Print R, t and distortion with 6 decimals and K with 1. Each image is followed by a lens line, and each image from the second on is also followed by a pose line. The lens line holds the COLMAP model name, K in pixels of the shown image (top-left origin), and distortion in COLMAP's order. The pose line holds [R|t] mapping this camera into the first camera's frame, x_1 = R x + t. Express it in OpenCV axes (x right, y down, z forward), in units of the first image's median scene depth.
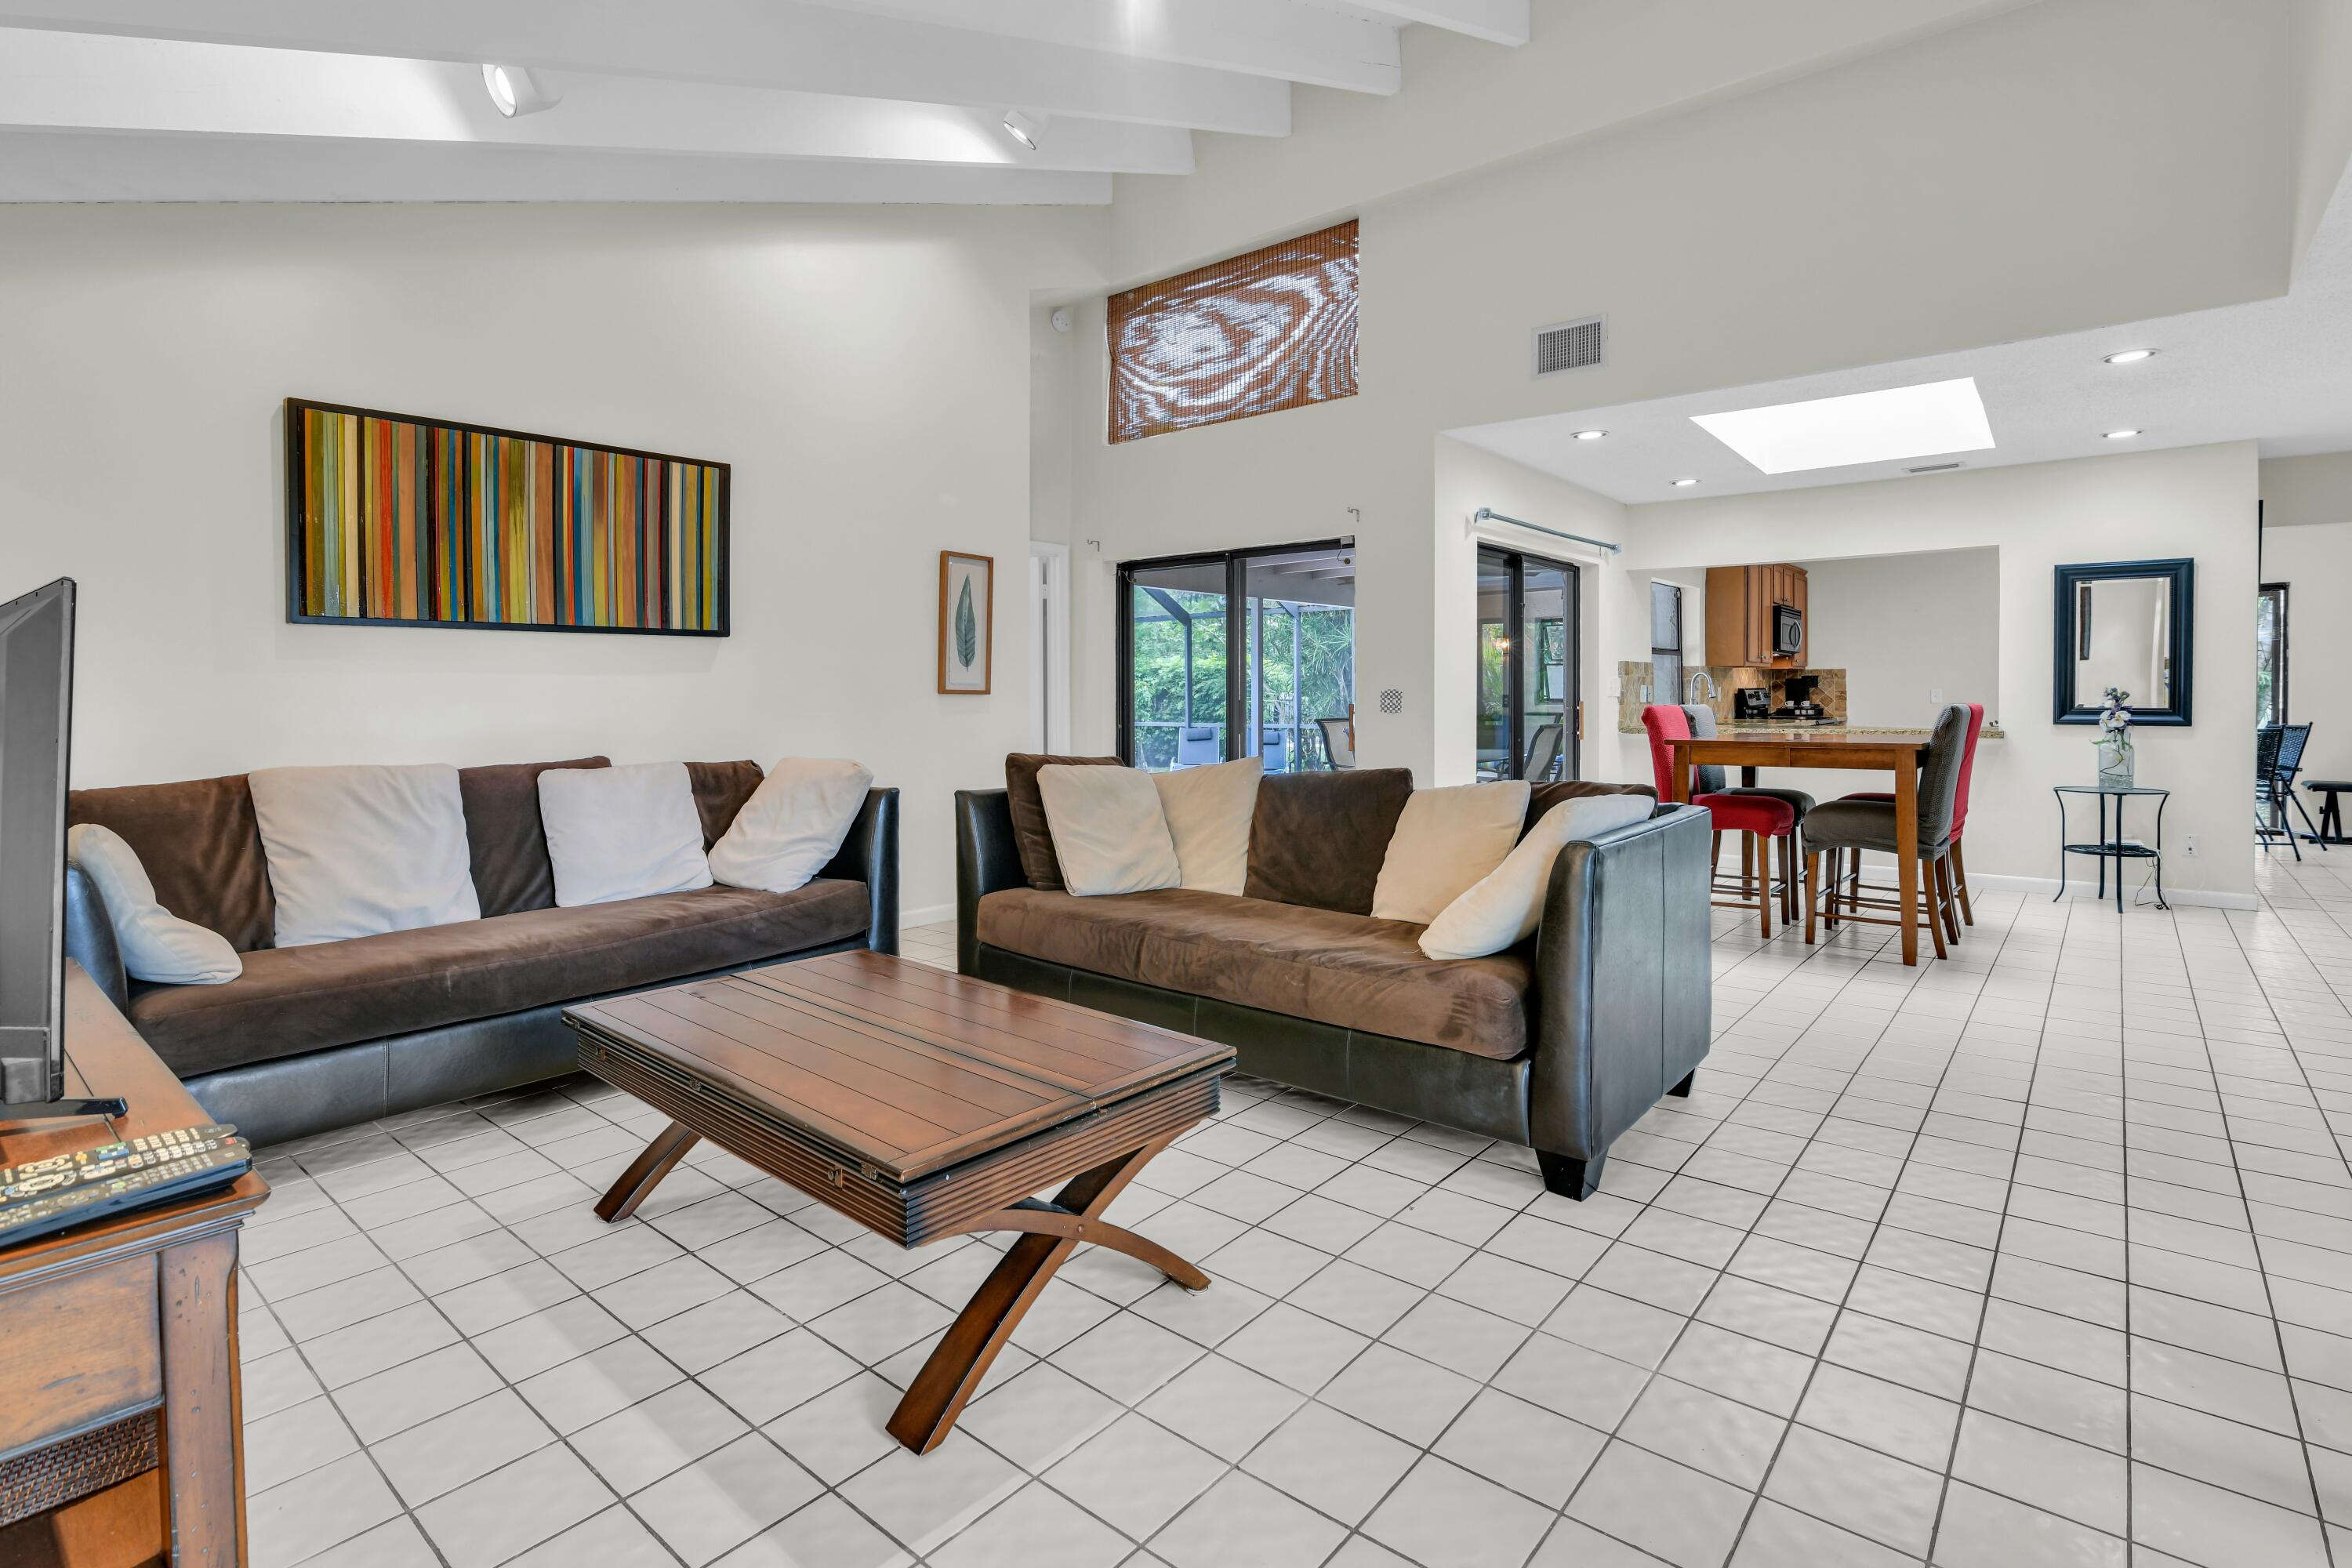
lens RADIAL K [[1101.1, 0, 1171.3], [0, 1101.1, 729.5], [0, 0, 1]] dist [-0.013958, -0.000450]
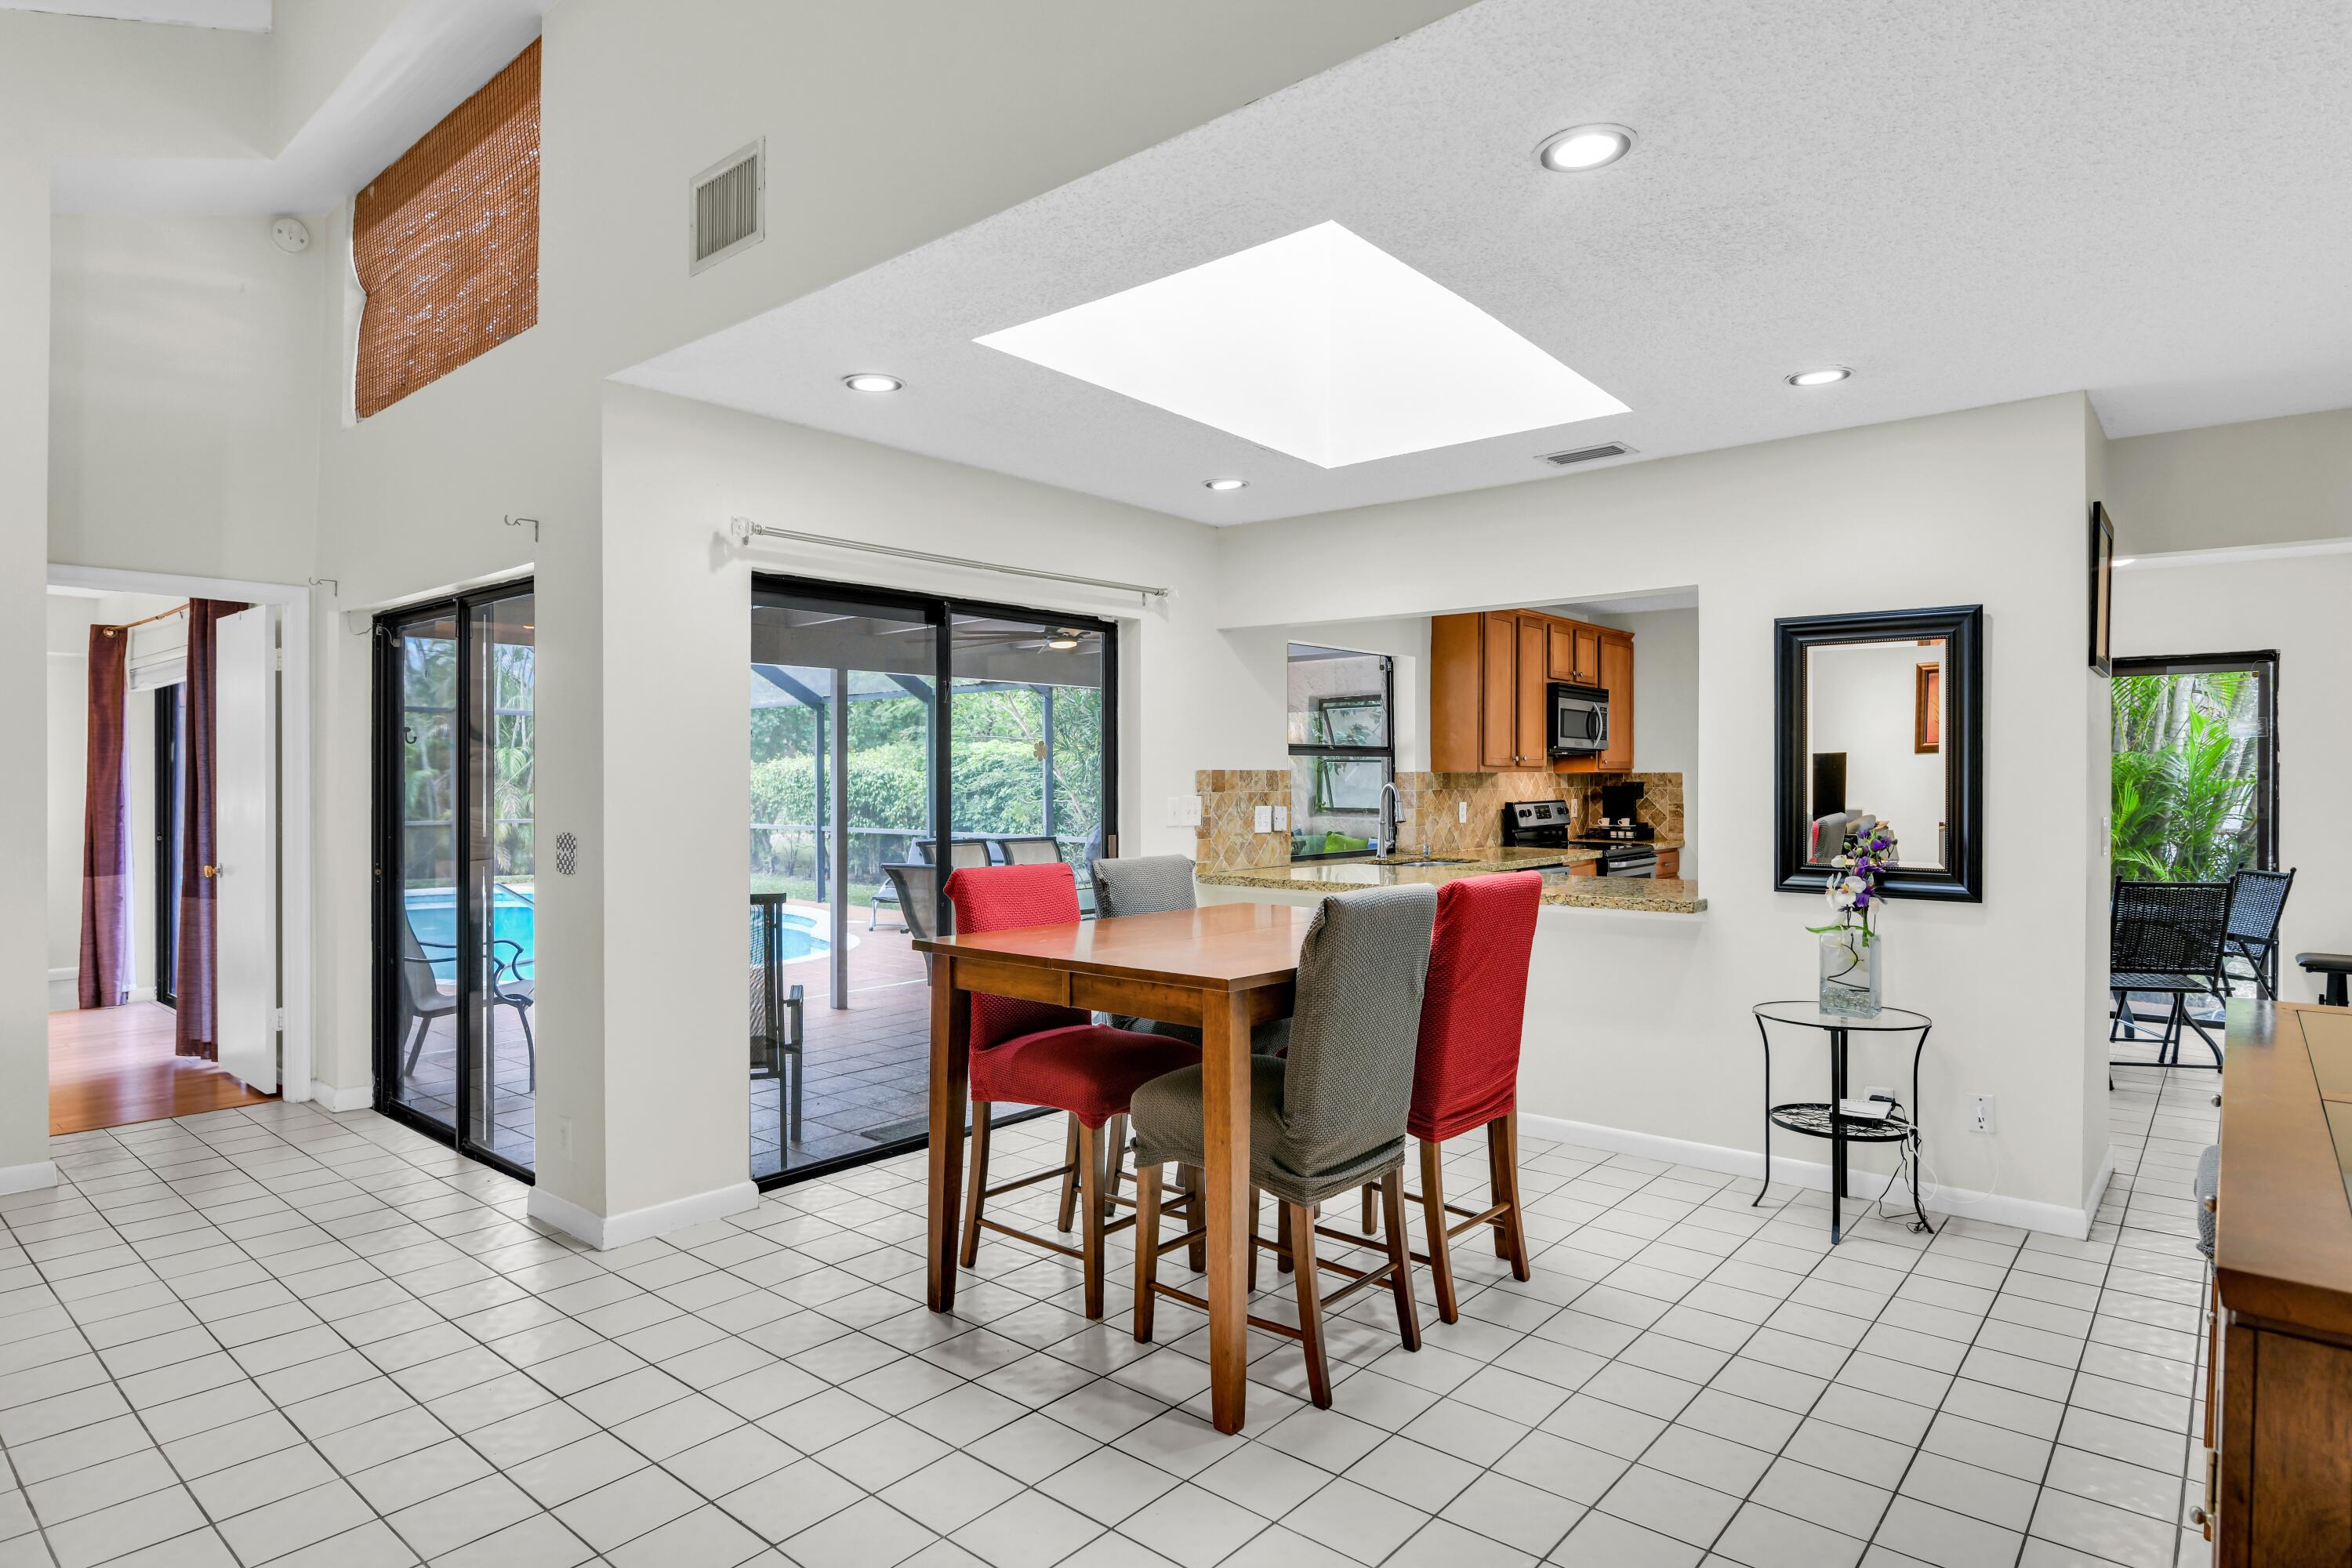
lens RADIAL K [[1275.6, 0, 1172.7], [0, 1275.6, 784.1], [0, 0, 1]] dist [-0.024937, 0.000018]
pose [[0.999991, 0.003042, 0.002816, 0.490135], [-0.002965, 0.999635, -0.026870, -0.042963], [-0.002897, 0.026861, 0.999635, 0.326415]]
